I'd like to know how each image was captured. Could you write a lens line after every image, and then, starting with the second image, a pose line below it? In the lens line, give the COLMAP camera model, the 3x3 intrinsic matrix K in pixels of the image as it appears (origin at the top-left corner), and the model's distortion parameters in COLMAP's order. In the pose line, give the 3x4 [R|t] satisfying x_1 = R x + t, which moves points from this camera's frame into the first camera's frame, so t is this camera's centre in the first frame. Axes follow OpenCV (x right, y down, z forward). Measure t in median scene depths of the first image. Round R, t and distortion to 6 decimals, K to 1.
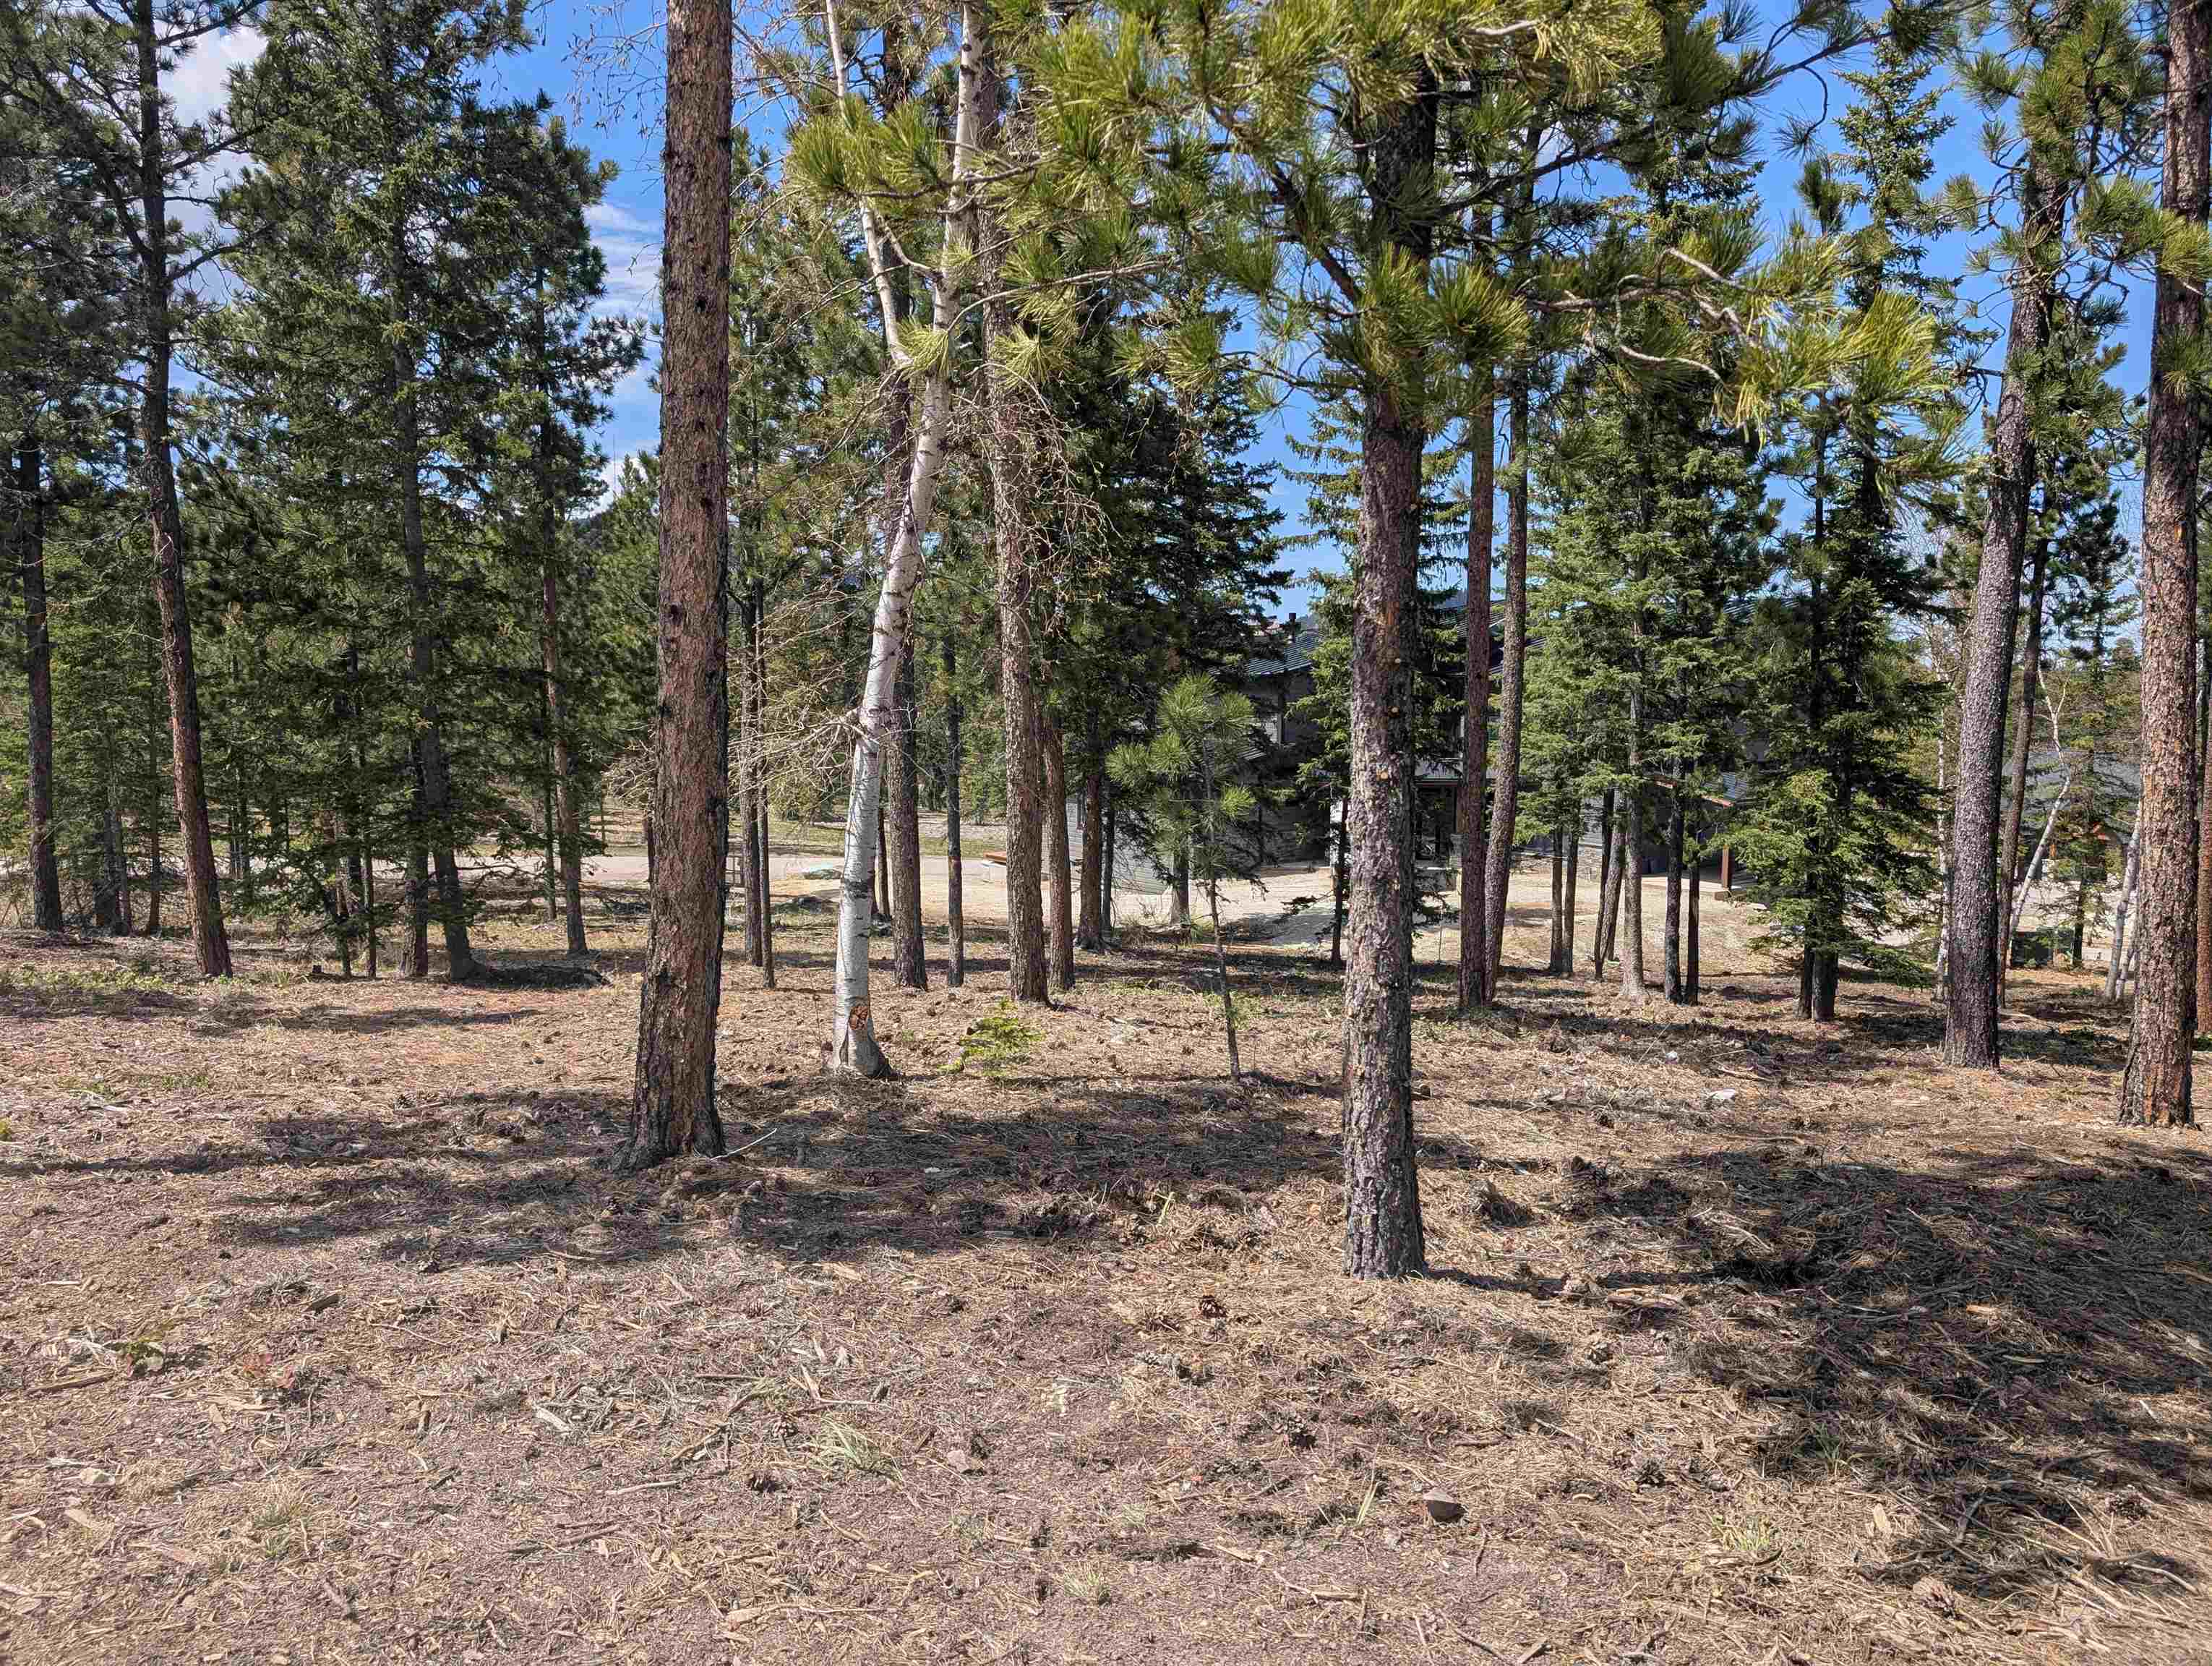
lens RADIAL K [[1584.3, 0, 1091.1], [0, 1584.3, 843.2], [0, 0, 1]] dist [0.024639, -0.022881]
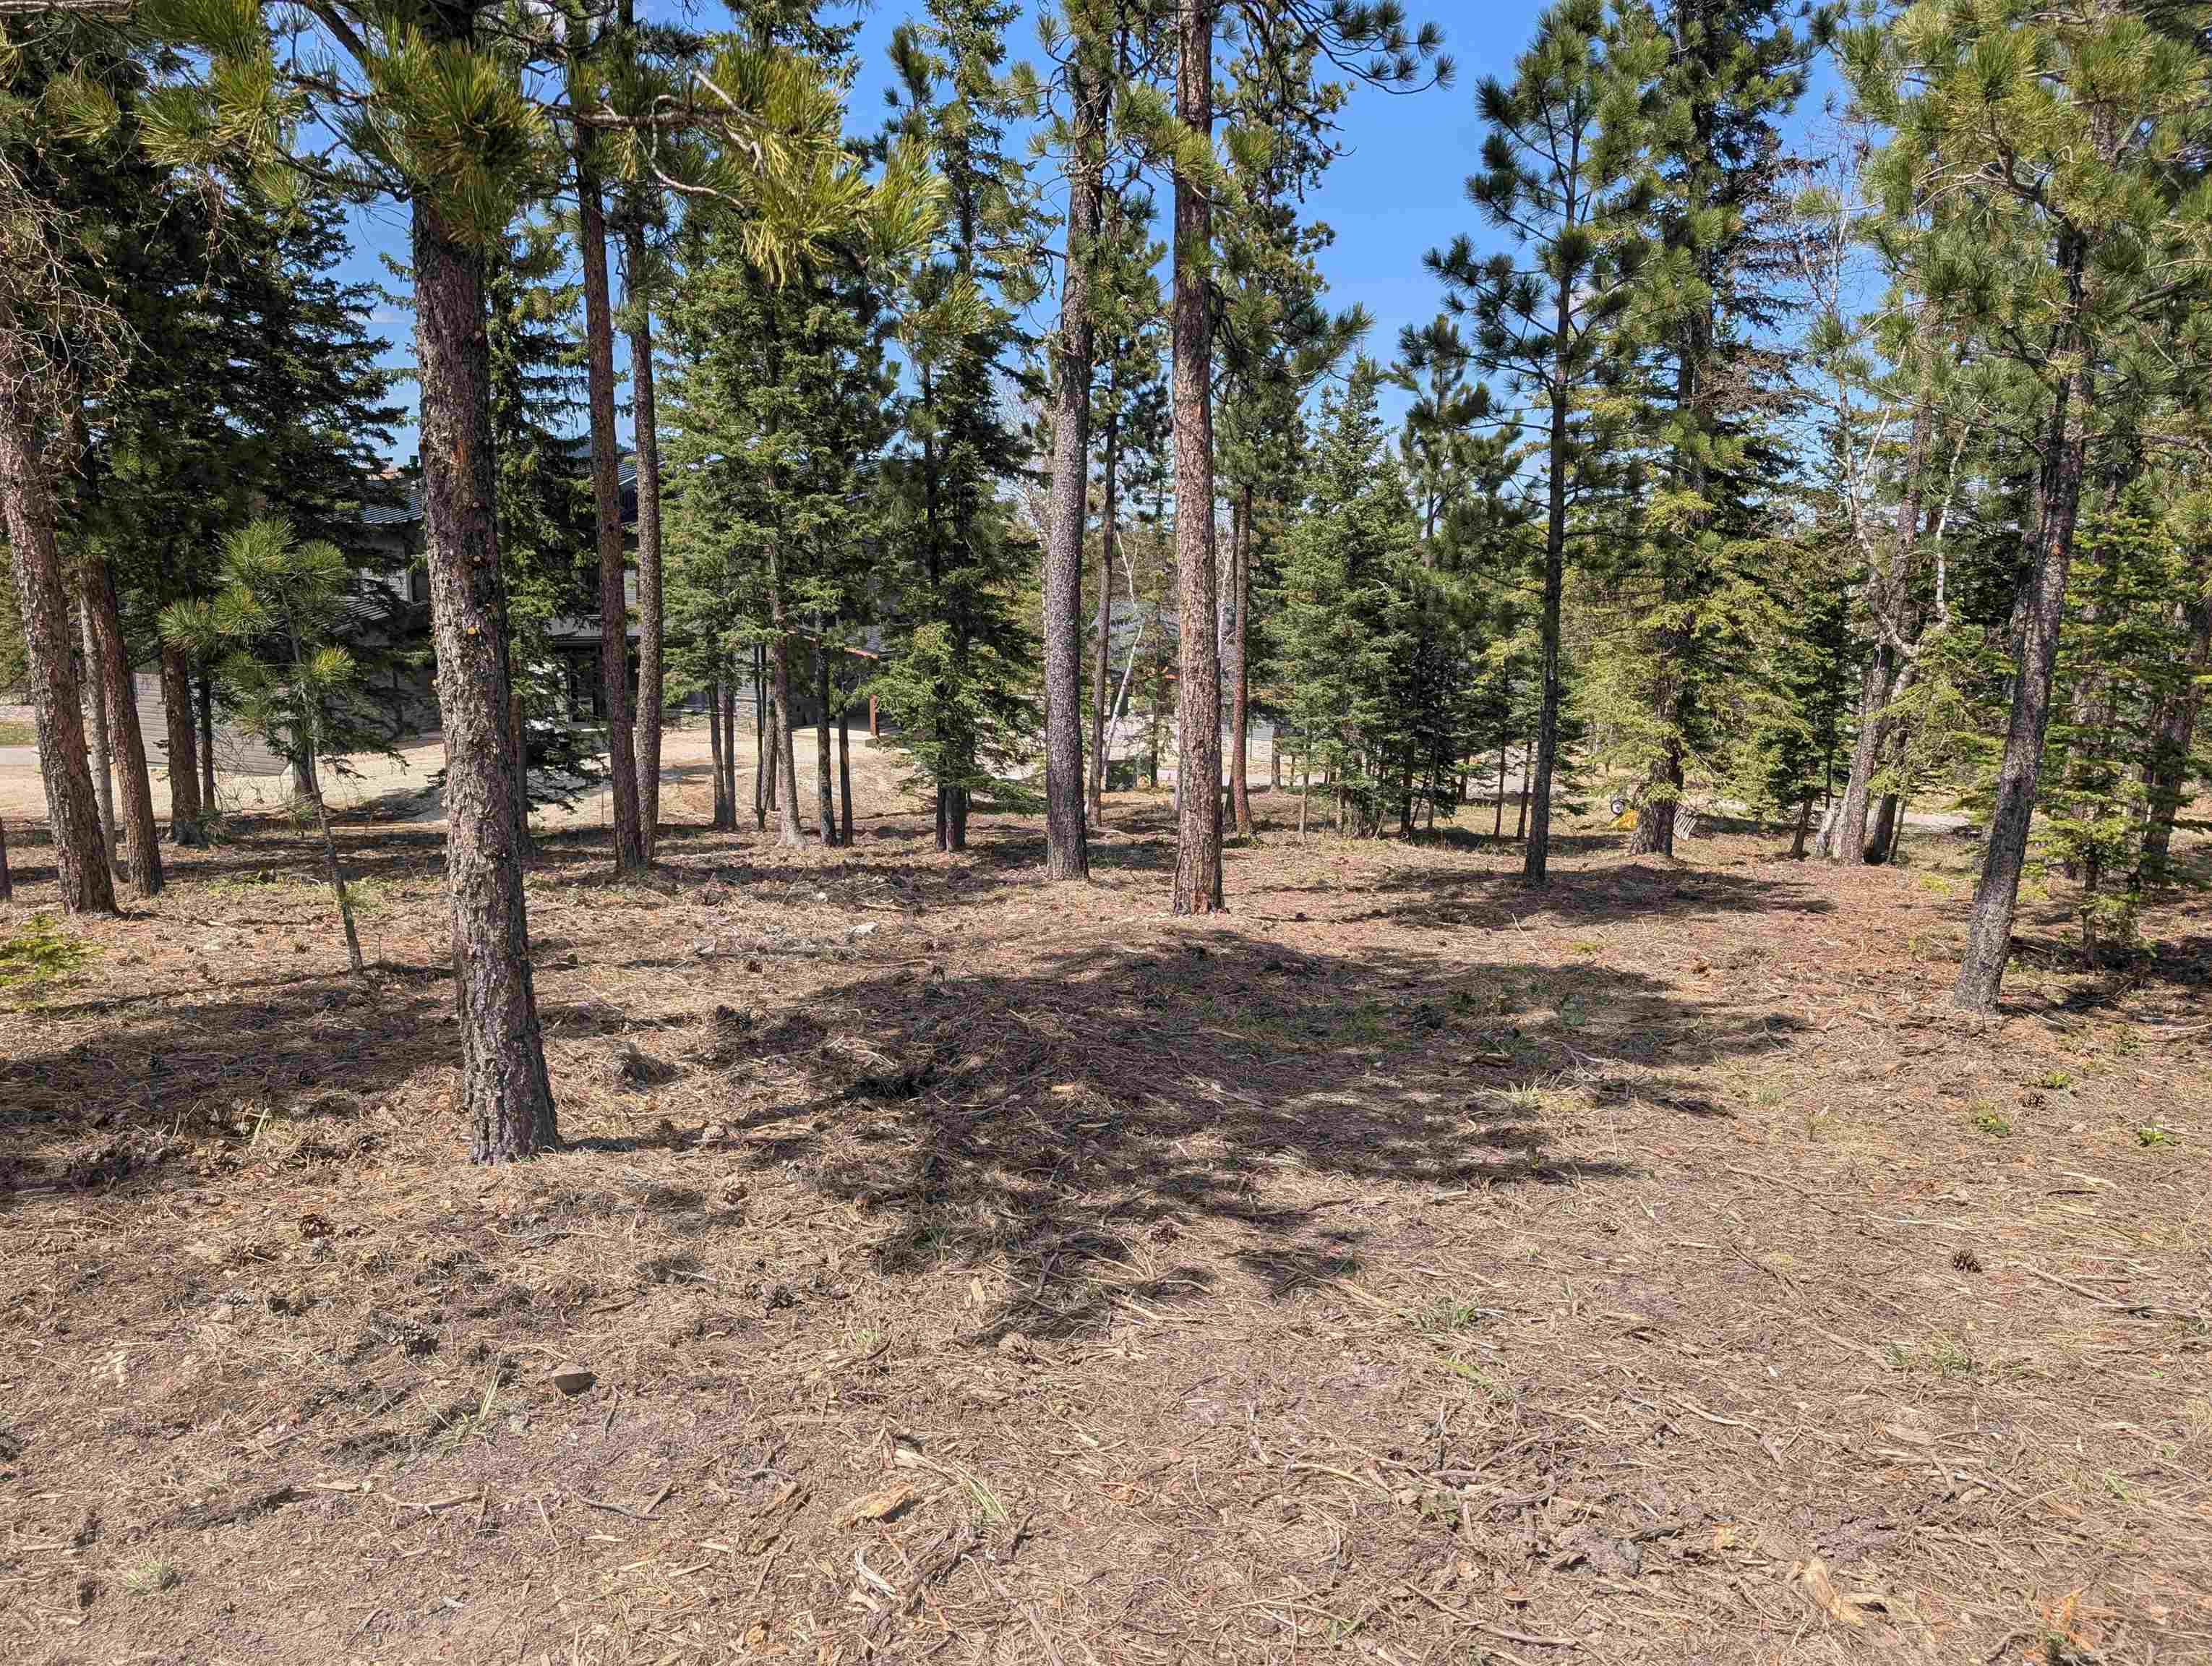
lens RADIAL K [[1584.3, 0, 1090.9], [0, 1584.3, 848.5], [0, 0, 1]] dist [0.024639, -0.022881]
pose [[0.870104, -0.086695, 0.485183, 0.021332], [0.041494, 0.993799, 0.103162, 0.001434], [-0.491118, -0.069629, 0.868306, 0.005522]]
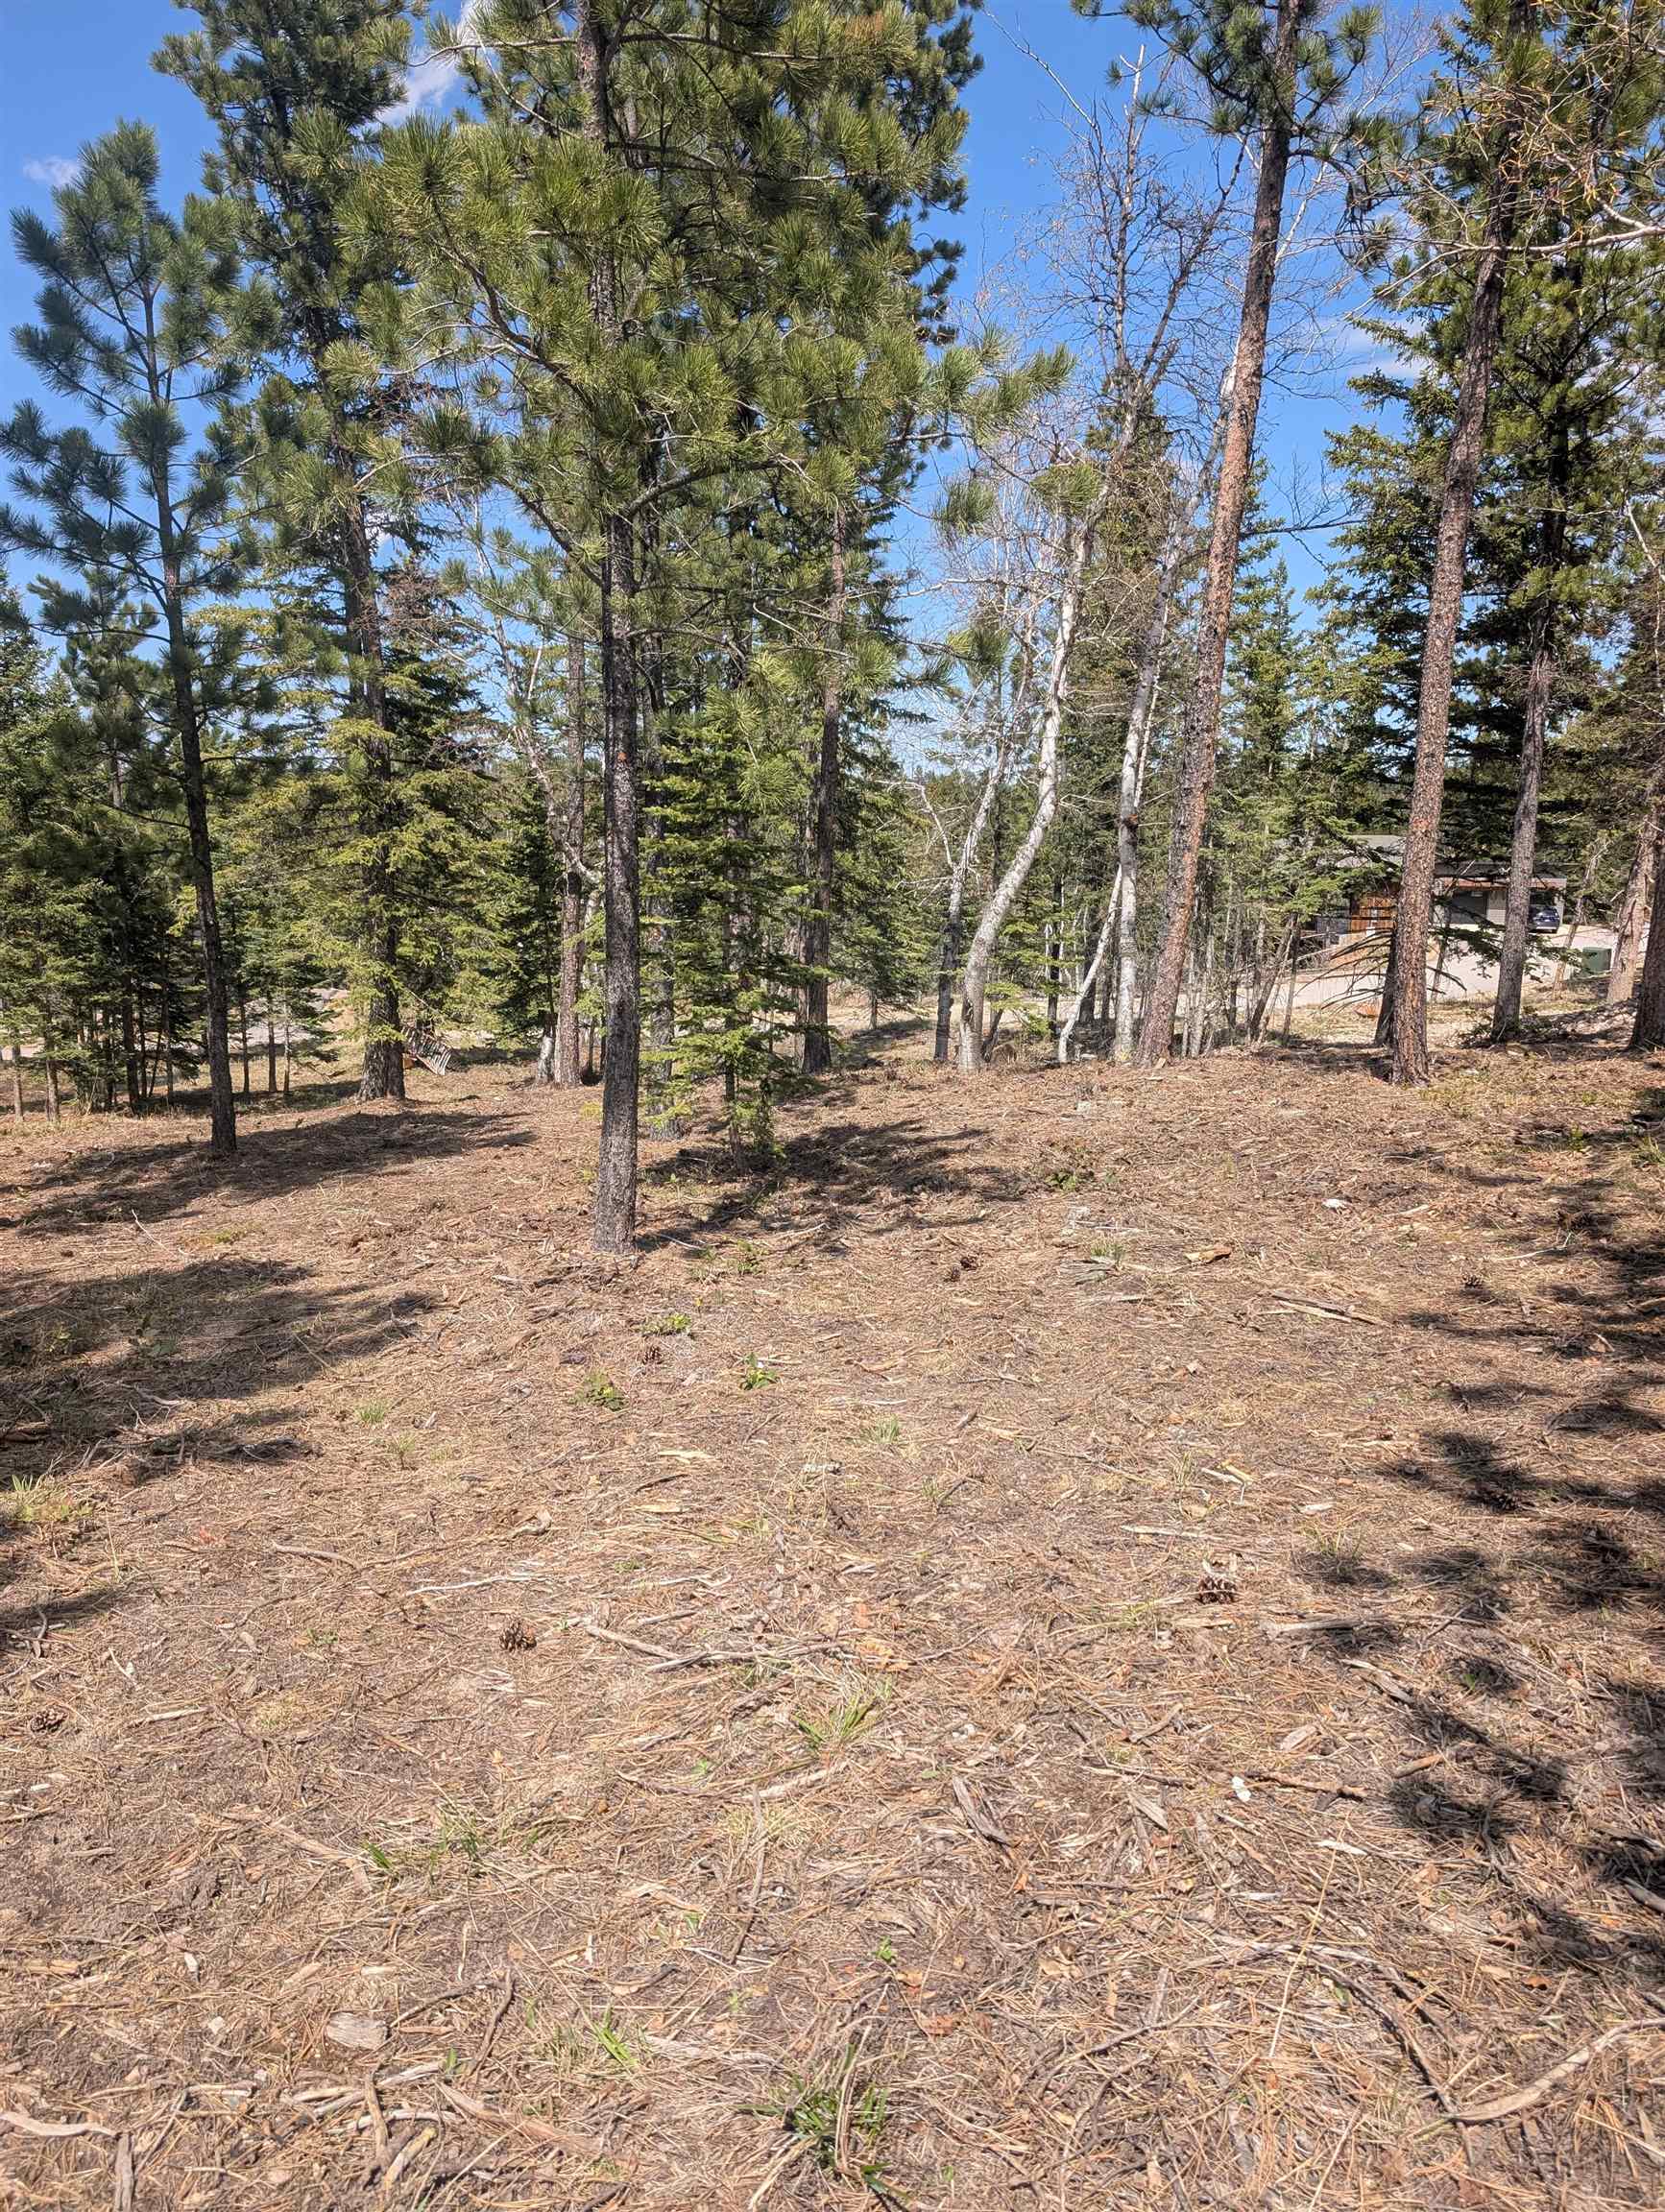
lens RADIAL K [[1576.6, 0, 794.4], [0, 1576.6, 1113.4], [0, 0, 1]] dist [0.019735, -0.014541]
pose [[0.467065, -0.181448, 0.865406, 0.215992], [0.094119, 0.983360, 0.155383, 0.013223], [-0.879200, 0.008877, 0.476371, 0.051216]]
